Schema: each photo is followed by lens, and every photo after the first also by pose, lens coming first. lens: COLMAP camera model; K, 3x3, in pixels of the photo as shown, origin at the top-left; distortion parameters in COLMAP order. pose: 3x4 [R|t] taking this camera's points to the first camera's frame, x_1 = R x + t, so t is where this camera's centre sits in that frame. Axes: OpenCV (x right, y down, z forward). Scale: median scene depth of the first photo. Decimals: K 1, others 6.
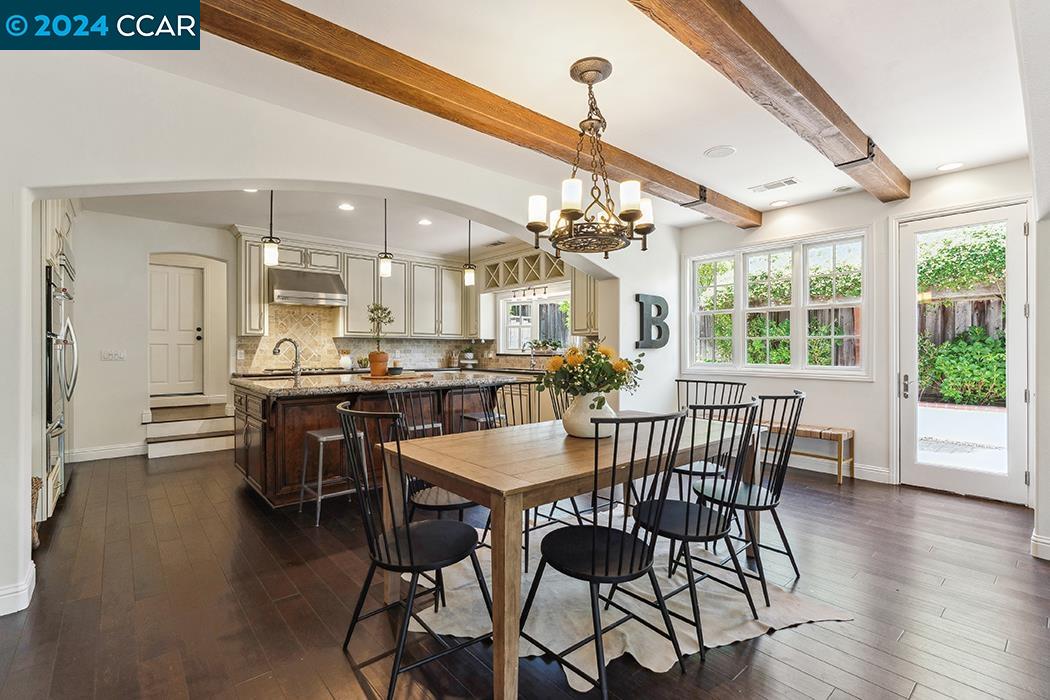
lens RADIAL K [[473.6, 0, 521.3], [0, 473.6, 349.1], [0, 0, 1]] dist [-0.003635, 0.002395]
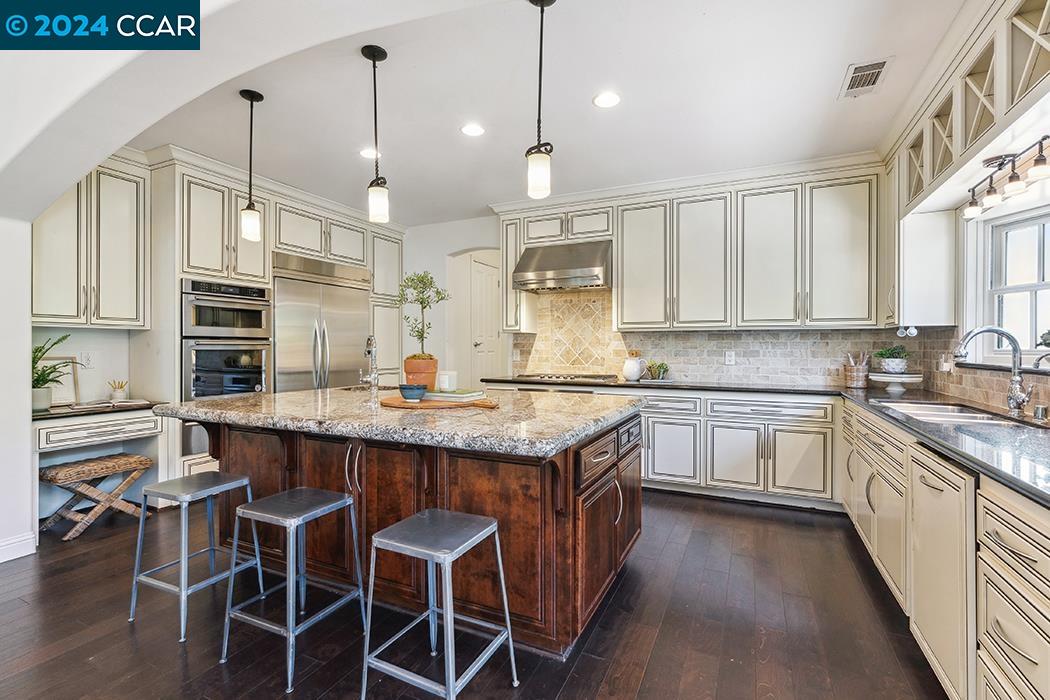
lens RADIAL K [[473.6, 0, 527.5], [0, 473.6, 348.3], [0, 0, 1]] dist [-0.003635, 0.002395]
pose [[0.405528, 0.001886, -0.914081, 0.179646], [-0.001025, 0.999998, 0.001608, -0.001896], [0.914082, 0.000285, 0.405529, 0.587201]]
